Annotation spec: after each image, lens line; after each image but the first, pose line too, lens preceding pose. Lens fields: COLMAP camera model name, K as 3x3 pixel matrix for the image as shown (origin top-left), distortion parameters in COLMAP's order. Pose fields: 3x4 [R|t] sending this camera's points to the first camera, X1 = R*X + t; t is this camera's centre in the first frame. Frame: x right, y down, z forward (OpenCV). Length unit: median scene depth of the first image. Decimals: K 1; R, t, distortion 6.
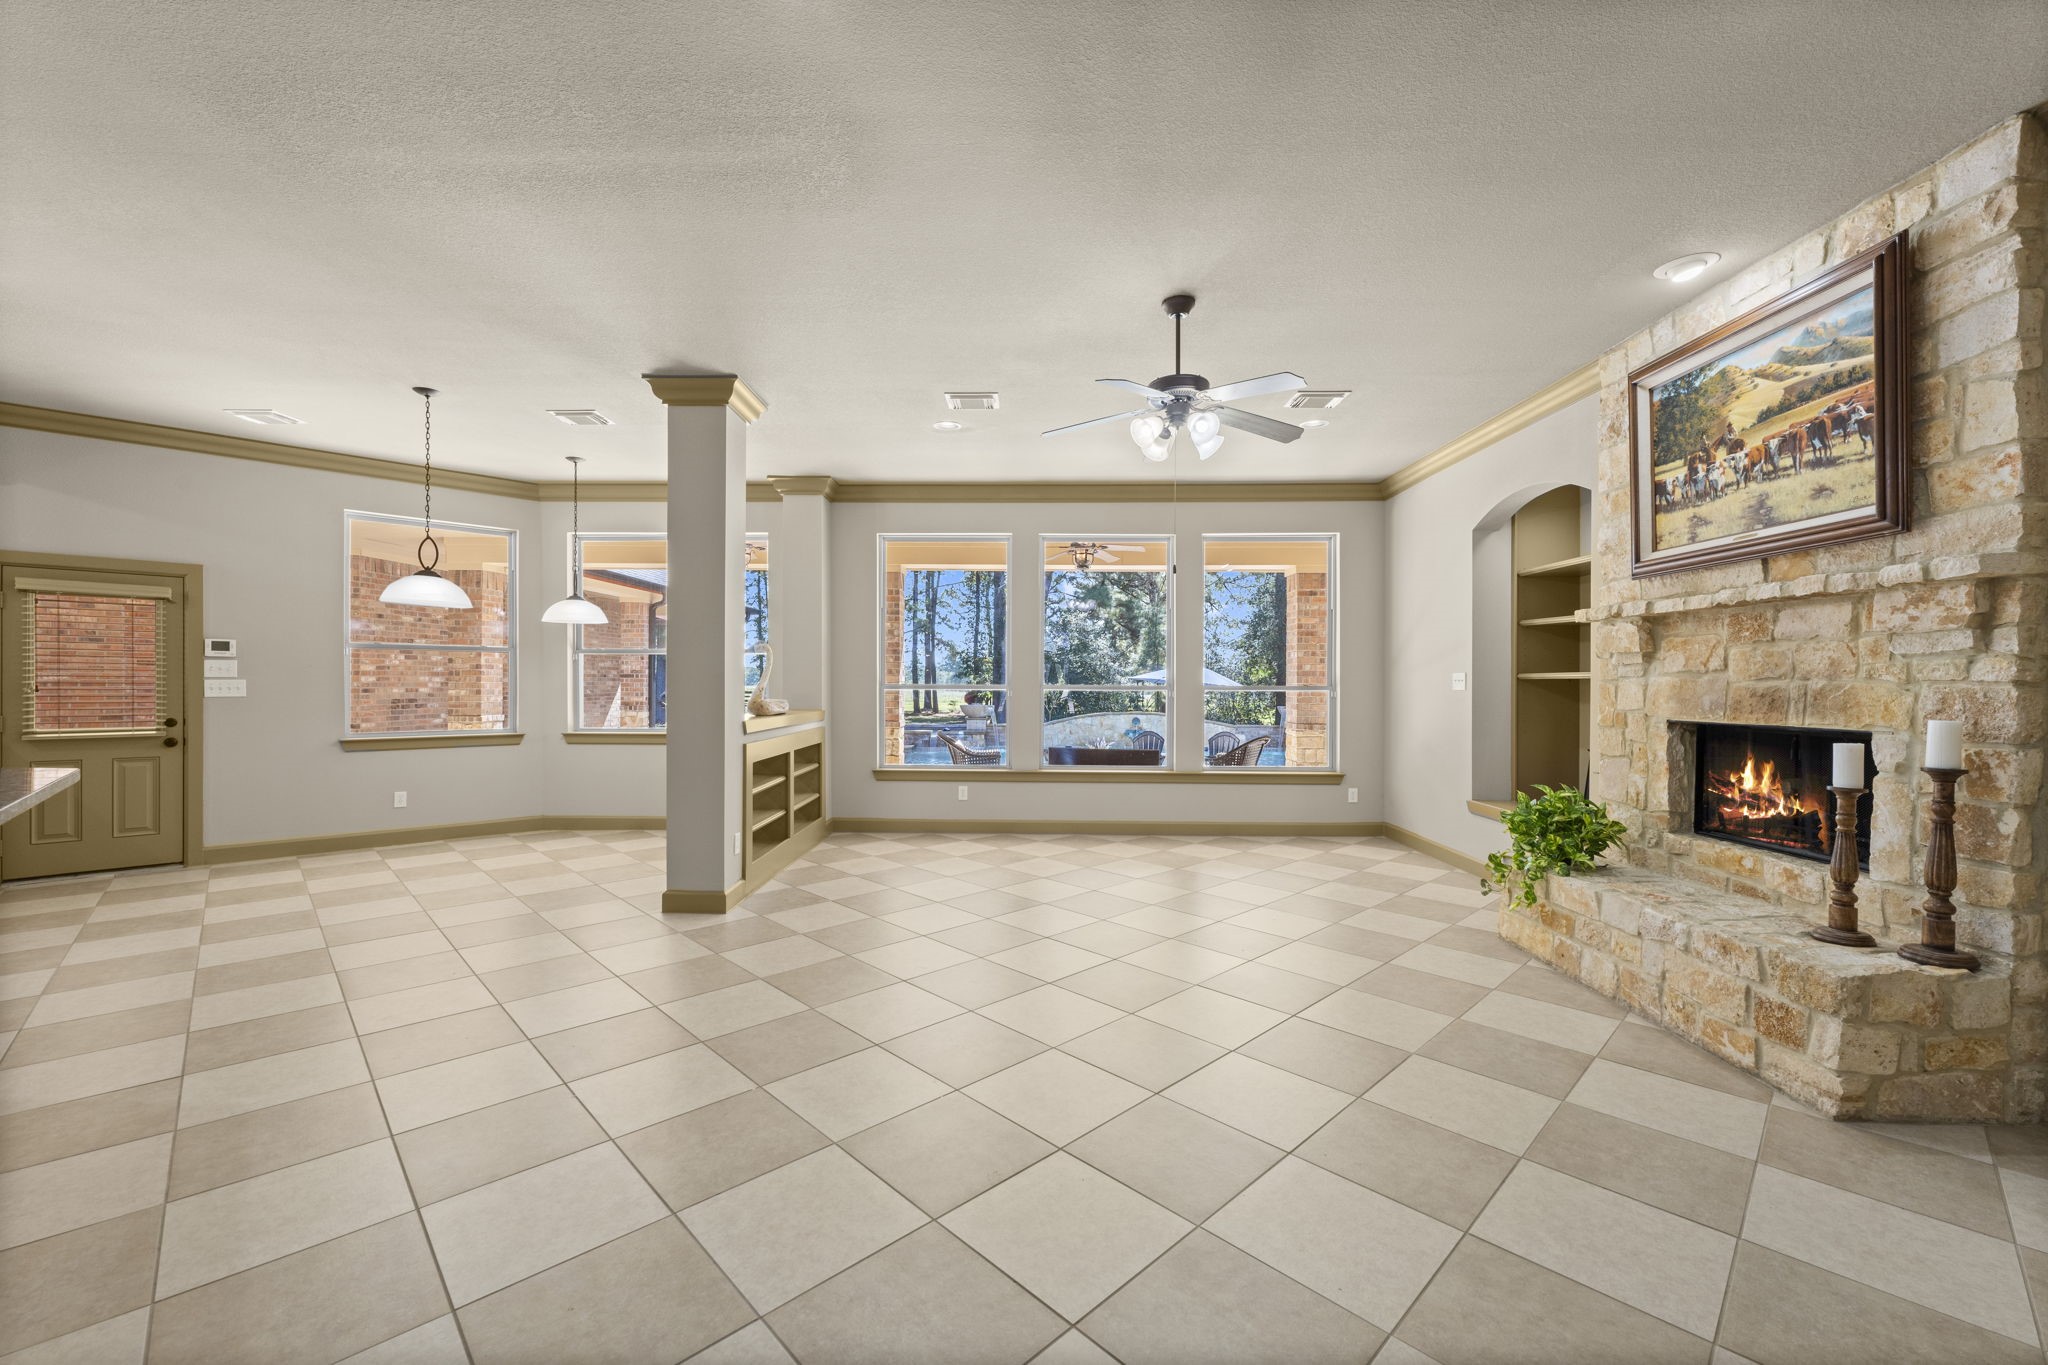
lens RADIAL K [[816.9, 0, 1018.7], [0, 816.9, 686.3], [0, 0, 1]] dist [0.000764, -0.000327]
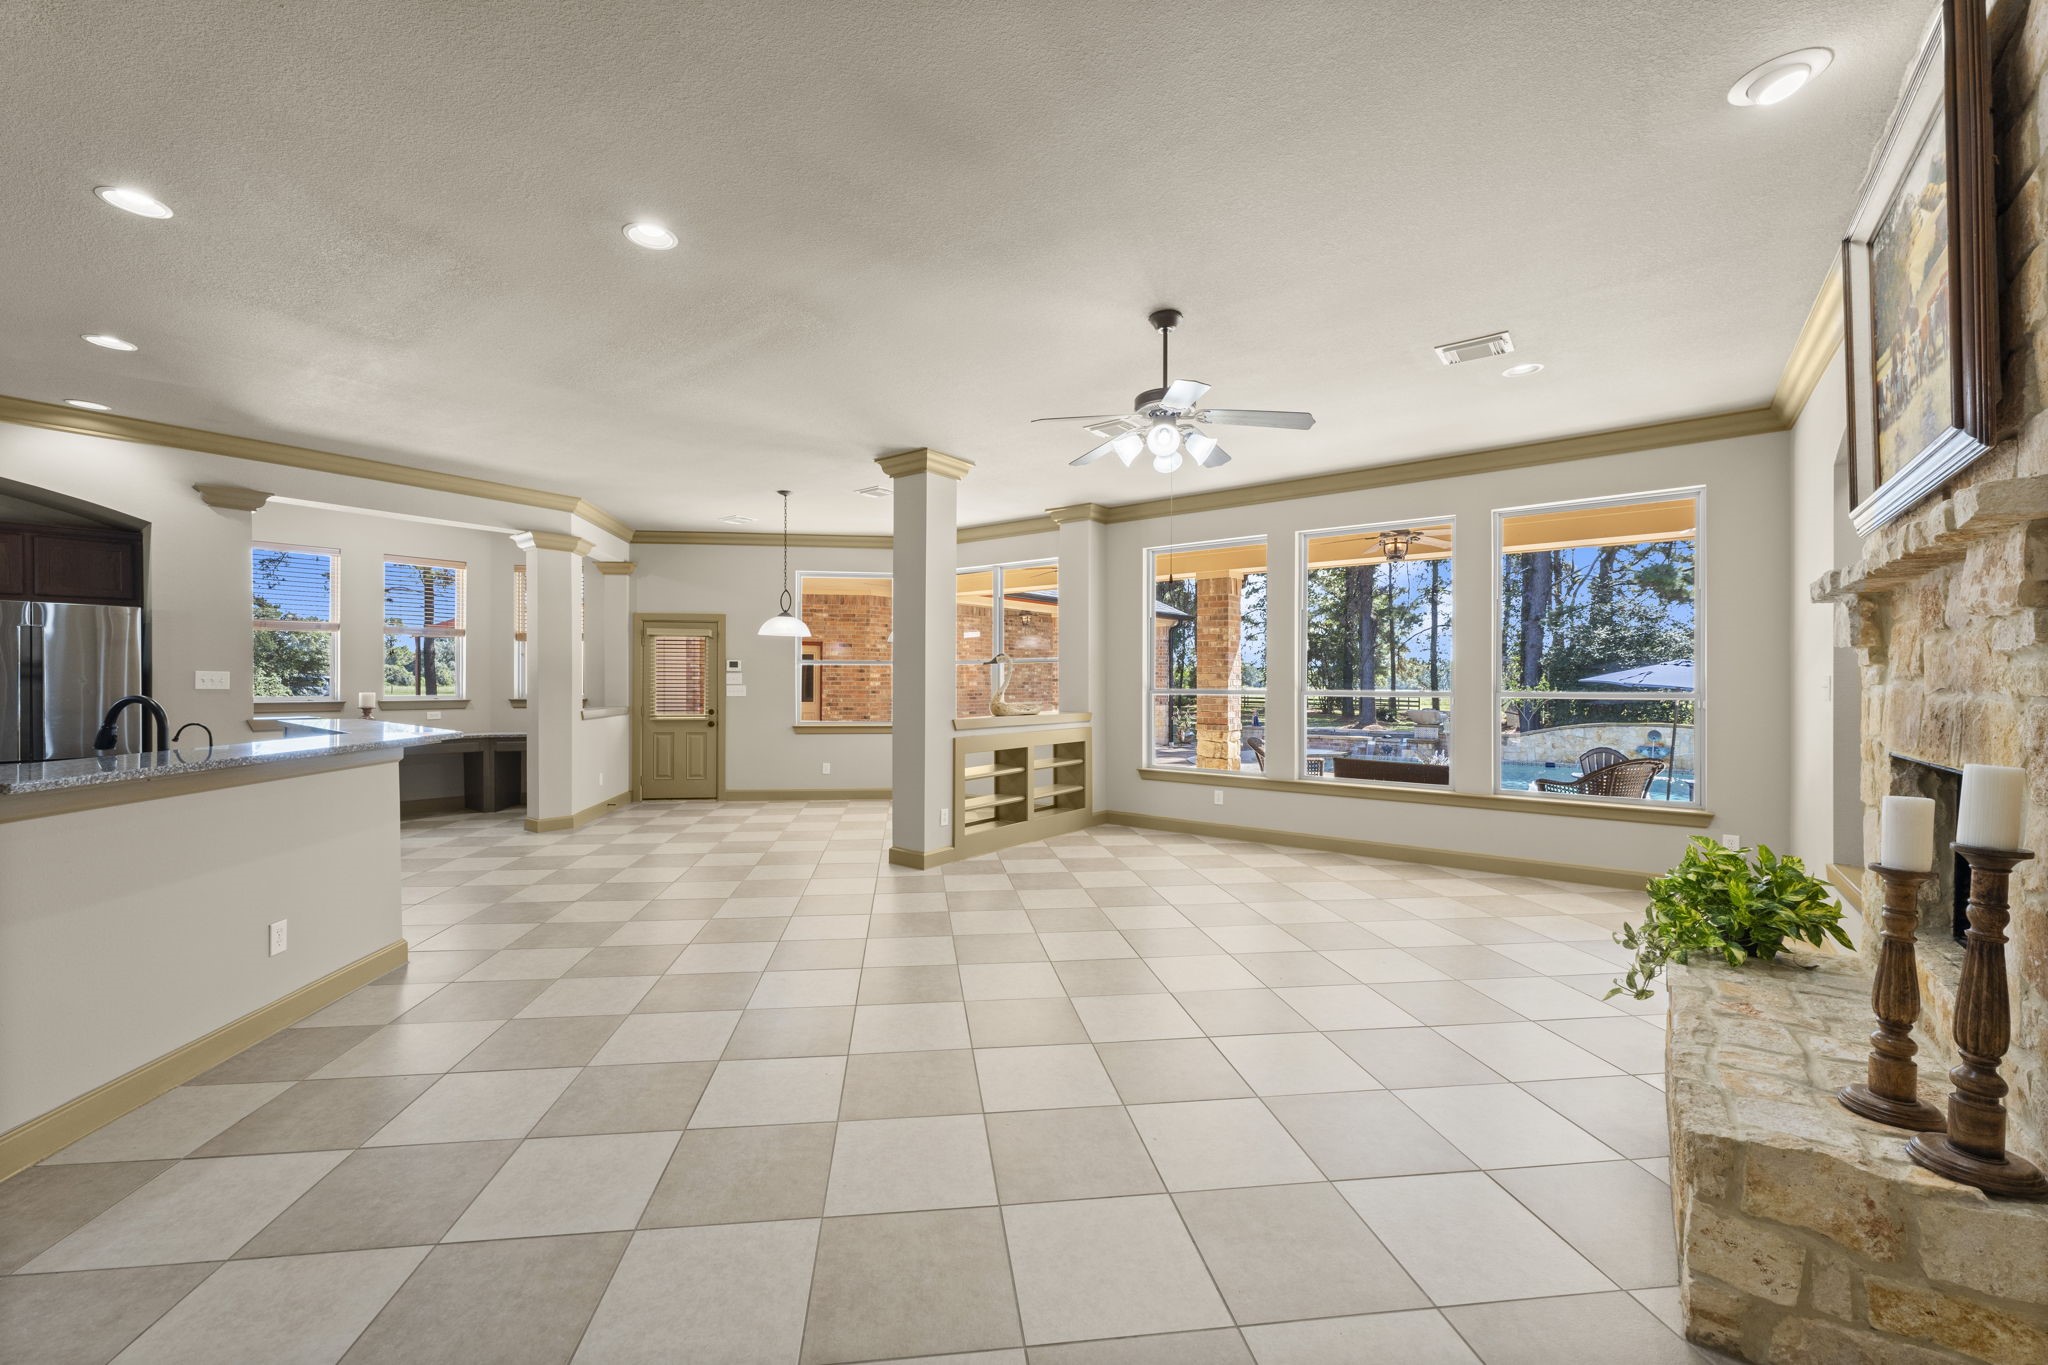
lens RADIAL K [[816.9, 0, 1013.6], [0, 816.9, 684.2], [0, 0, 1]] dist [0.000764, -0.000327]
pose [[0.801473, -0.001073, -0.598030, 0.420394], [-0.001814, 0.999989, -0.004226, -0.005240], [0.598028, 0.004472, 0.801463, 0.050619]]
